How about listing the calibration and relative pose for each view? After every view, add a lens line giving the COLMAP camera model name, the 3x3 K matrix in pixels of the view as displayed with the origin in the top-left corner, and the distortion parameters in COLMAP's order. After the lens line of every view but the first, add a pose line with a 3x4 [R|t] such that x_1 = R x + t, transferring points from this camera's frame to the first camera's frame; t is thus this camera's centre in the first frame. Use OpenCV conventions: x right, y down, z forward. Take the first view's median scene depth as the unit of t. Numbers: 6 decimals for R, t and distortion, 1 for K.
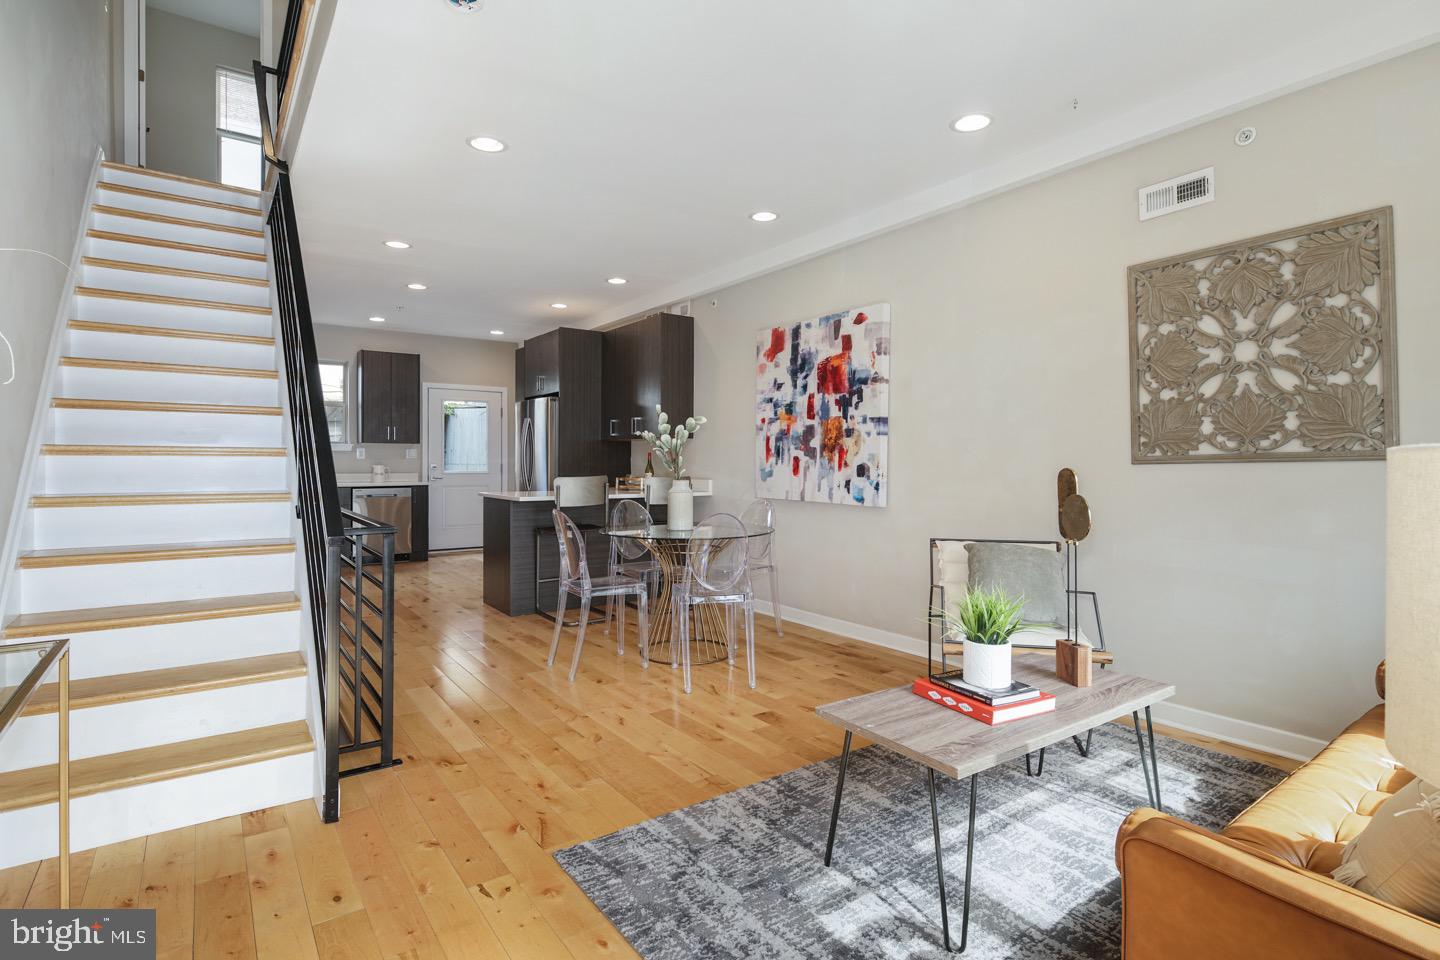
lens RADIAL K [[729.3, 0, 725.9], [0, 729.3, 462.4], [0, 0, 1]] dist [0.000369, -0.000600]
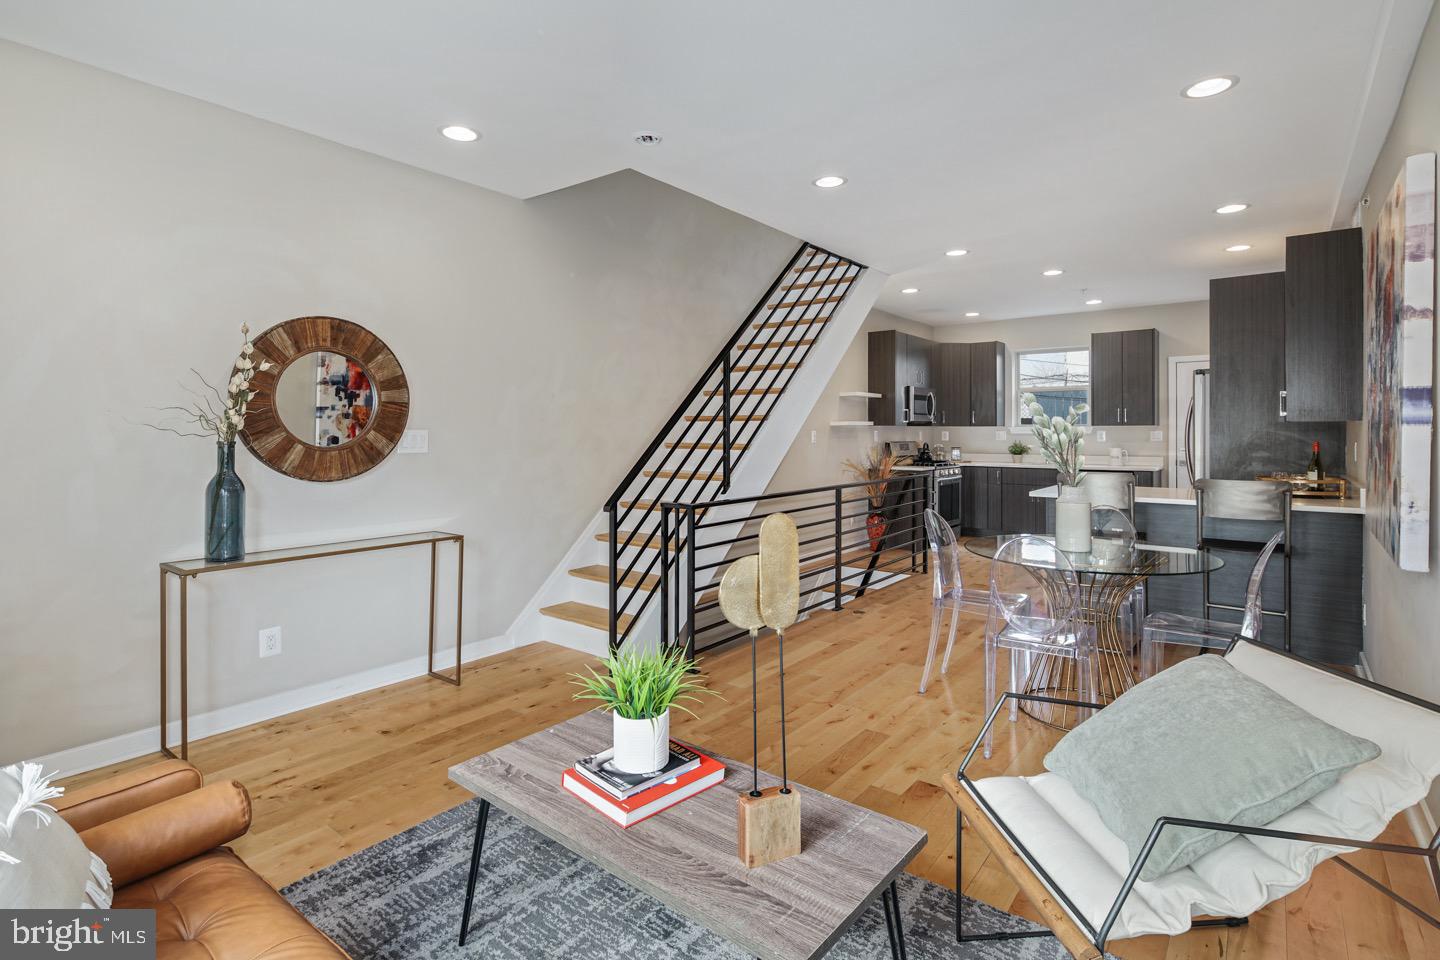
lens RADIAL K [[703.2, 0, 715.8], [0, 703.2, 426.1], [0, 0, 1]] dist [0.000792, -0.000161]
pose [[0.275576, -0.010359, -0.961224, 0.513213], [0.002012, 0.999946, -0.010199, -0.030263], [0.961277, 0.000877, 0.275582, 0.385995]]
